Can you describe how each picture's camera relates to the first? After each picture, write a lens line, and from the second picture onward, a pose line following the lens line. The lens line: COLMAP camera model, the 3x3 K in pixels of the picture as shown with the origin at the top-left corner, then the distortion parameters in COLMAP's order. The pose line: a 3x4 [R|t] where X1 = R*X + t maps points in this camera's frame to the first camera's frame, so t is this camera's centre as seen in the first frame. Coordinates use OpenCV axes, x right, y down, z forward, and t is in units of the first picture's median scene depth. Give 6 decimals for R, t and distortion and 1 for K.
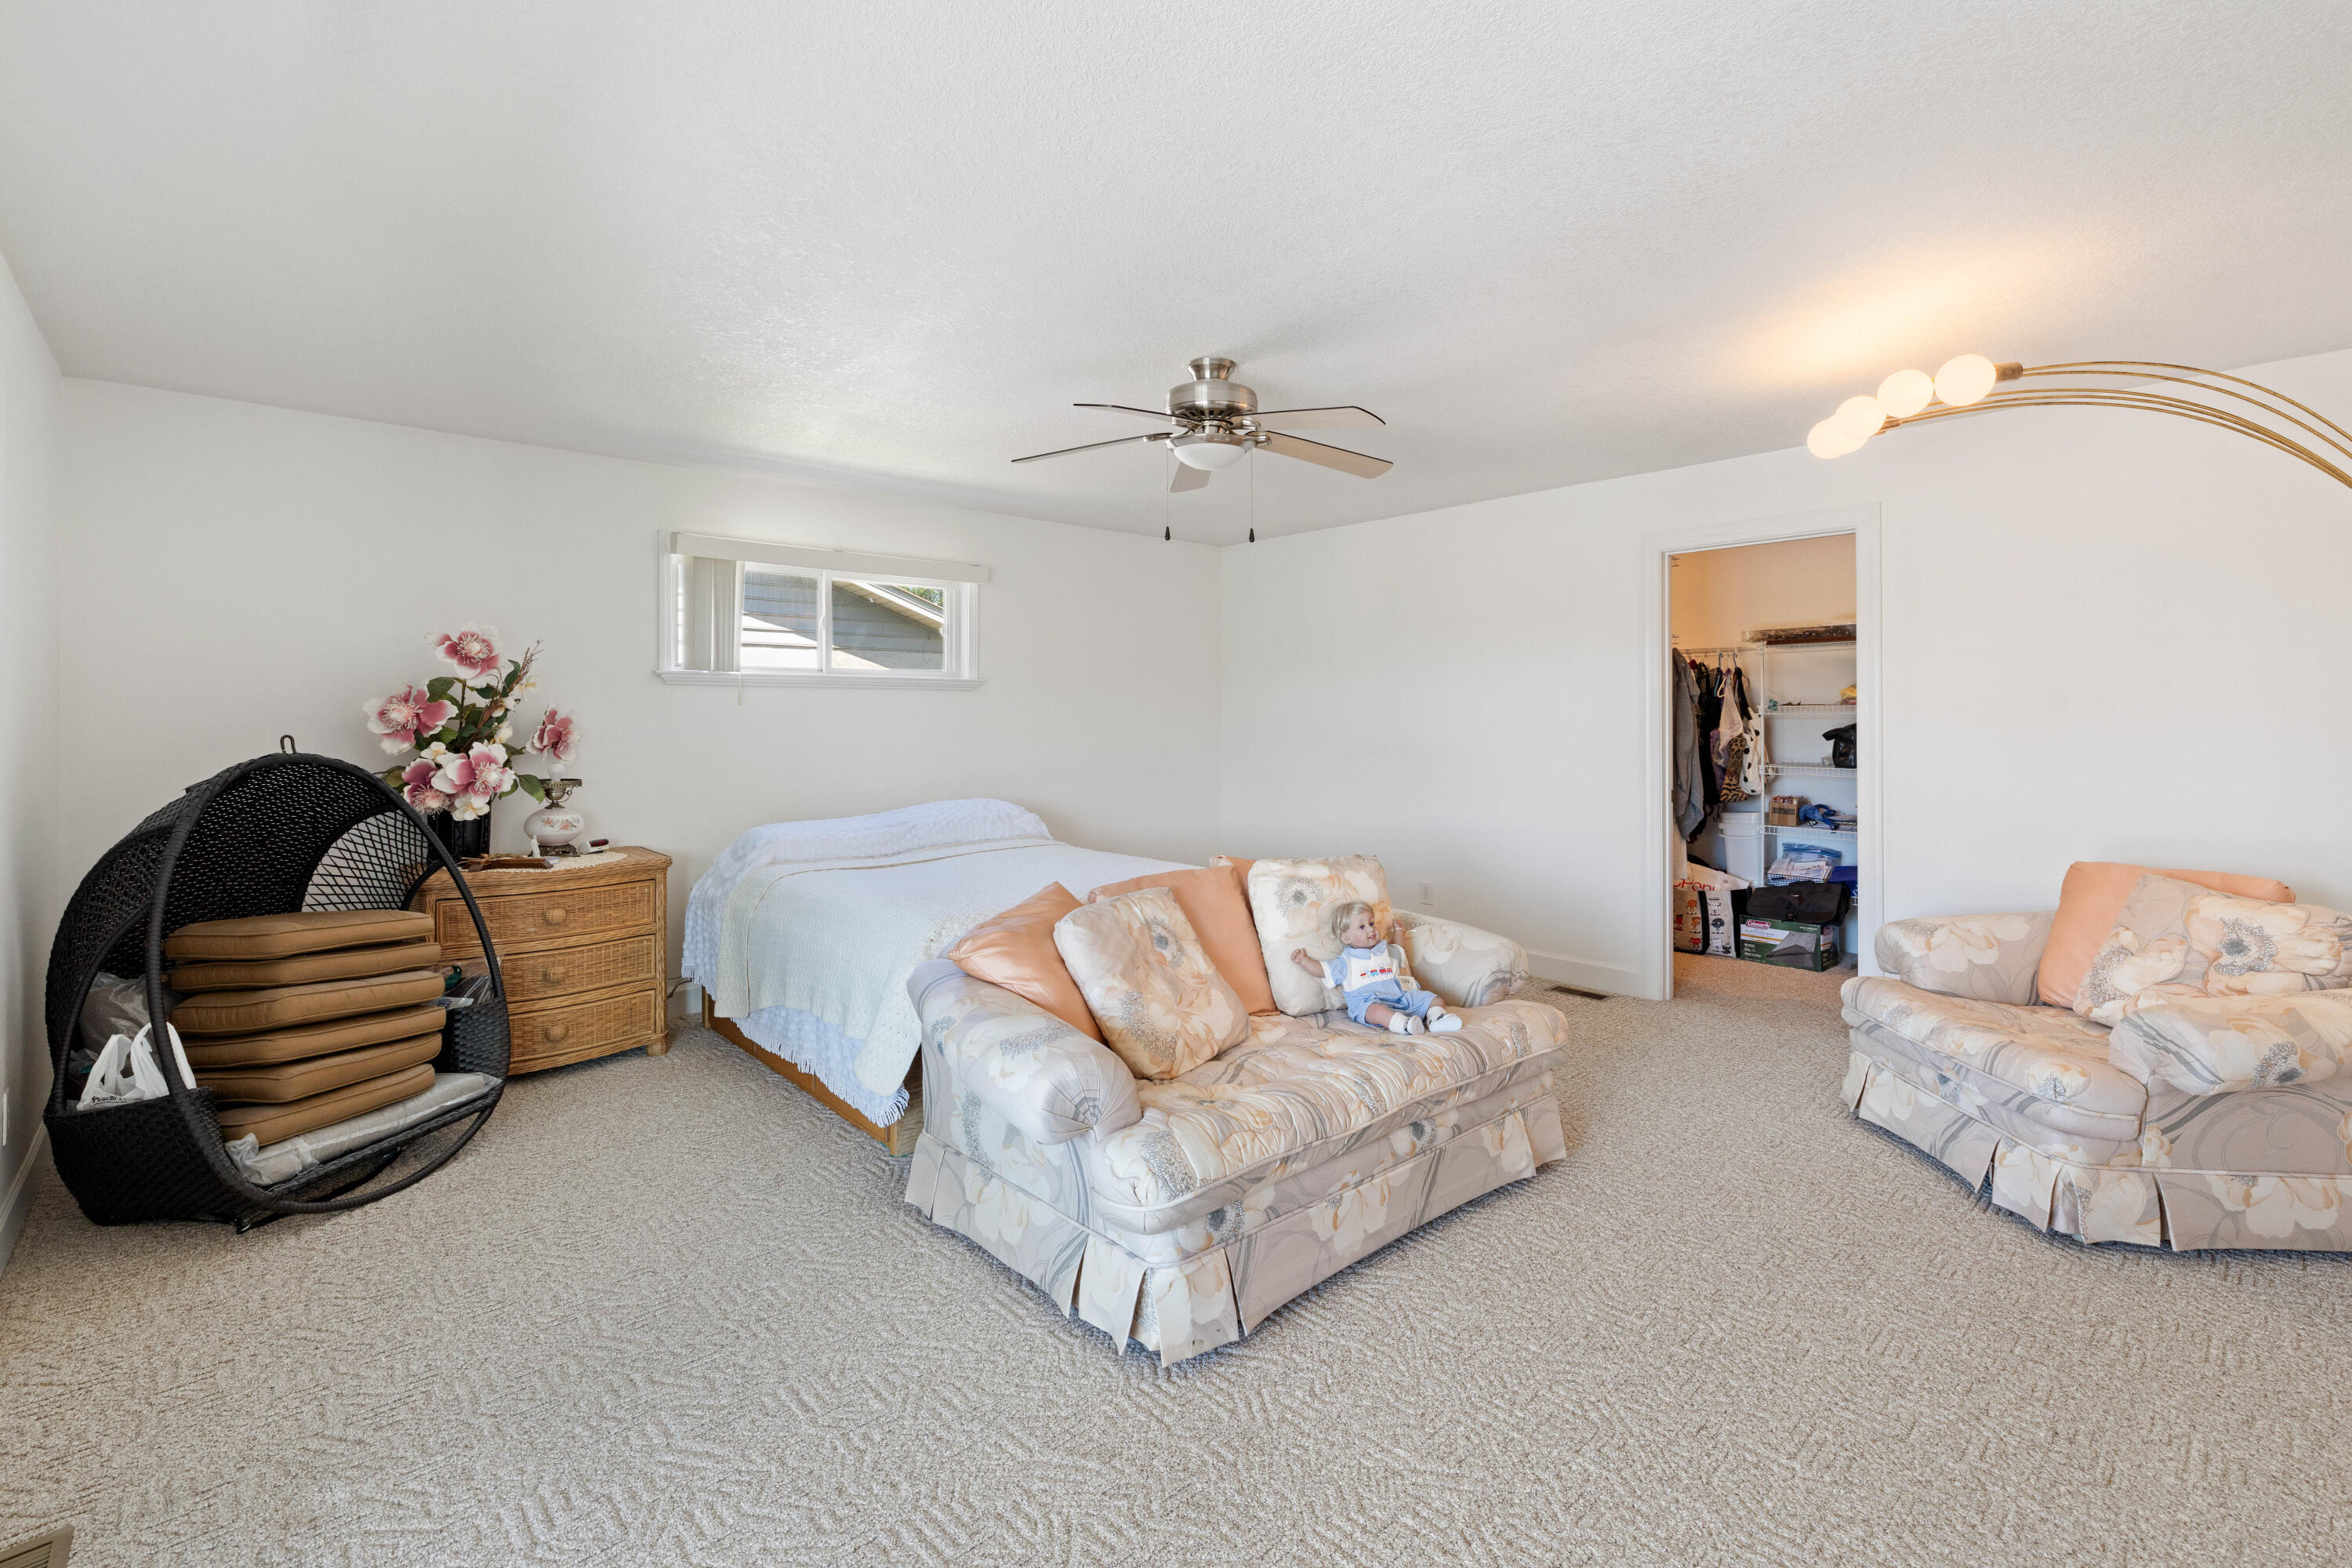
lens RADIAL K [[1034.7, 0, 1166.6], [0, 1034.7, 763.6], [0, 0, 1]] dist [0.008613, 0.002020]
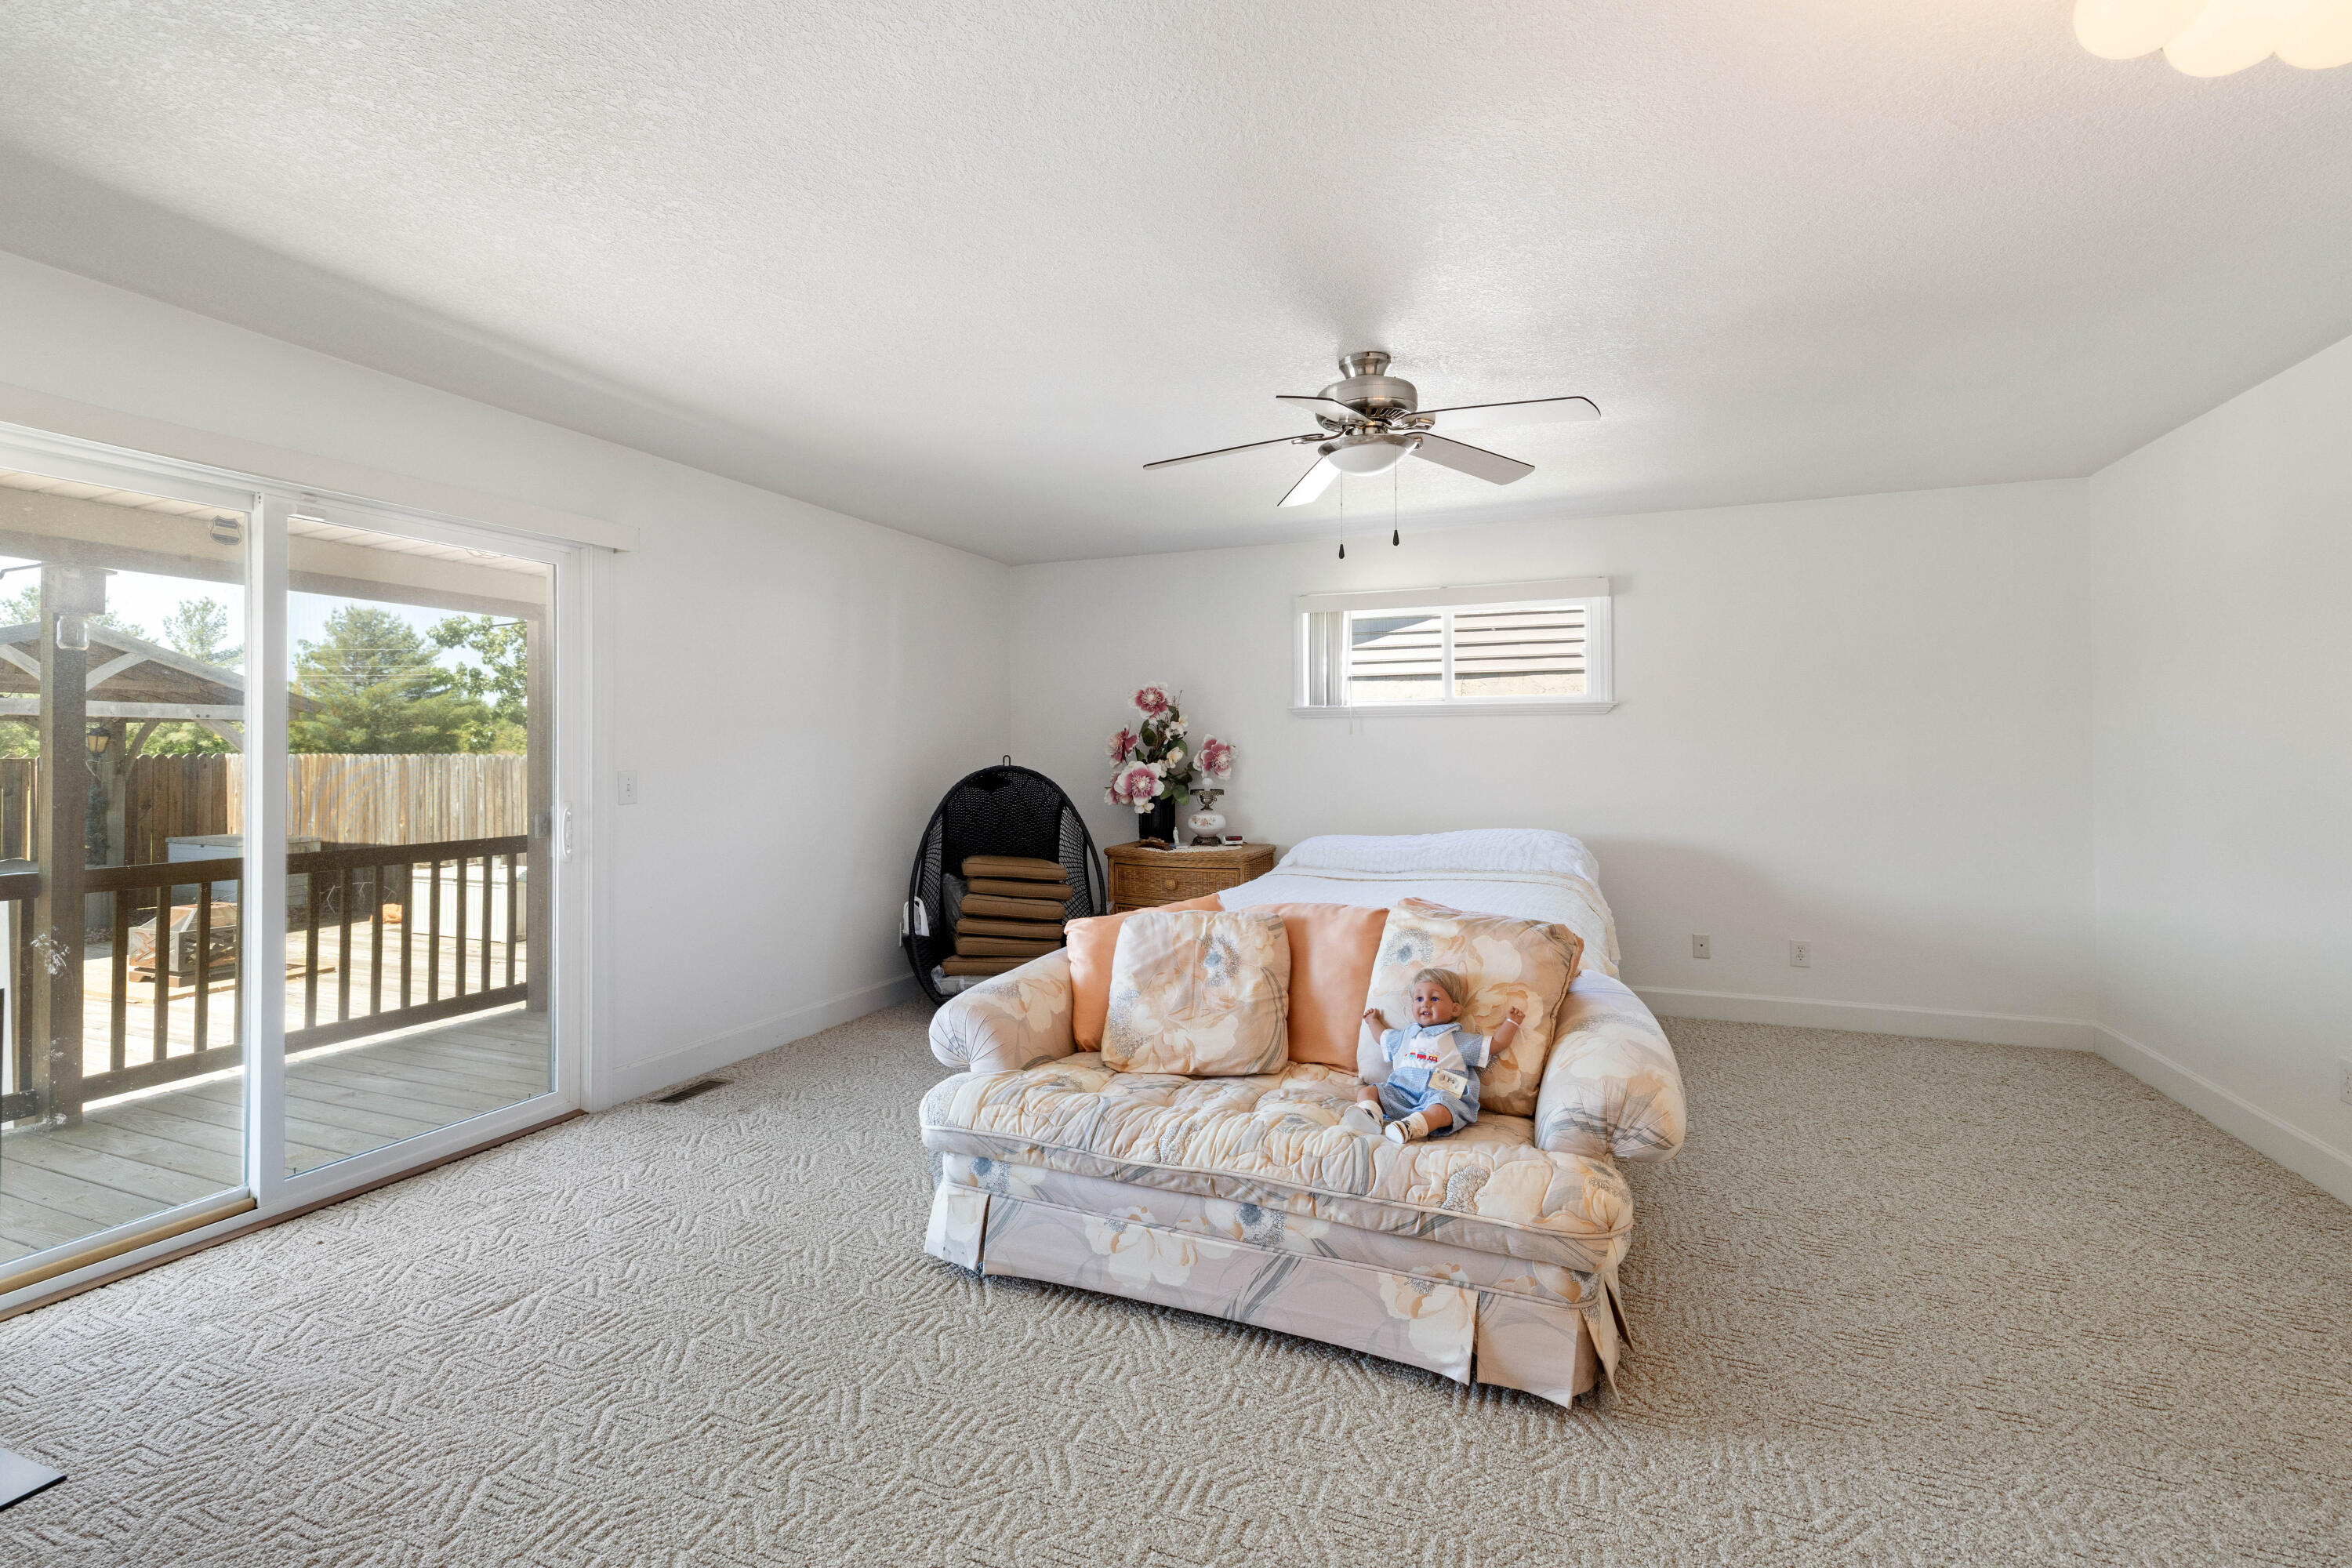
lens RADIAL K [[1034.7, 0, 1172.8], [0, 1034.7, 766.9], [0, 0, 1]] dist [0.008613, 0.002020]
pose [[0.443323, 0.019356, -0.896153, 0.942730], [-0.036087, 0.999342, 0.003733, -0.026429], [0.895635, 0.030684, 0.443729, 0.508915]]
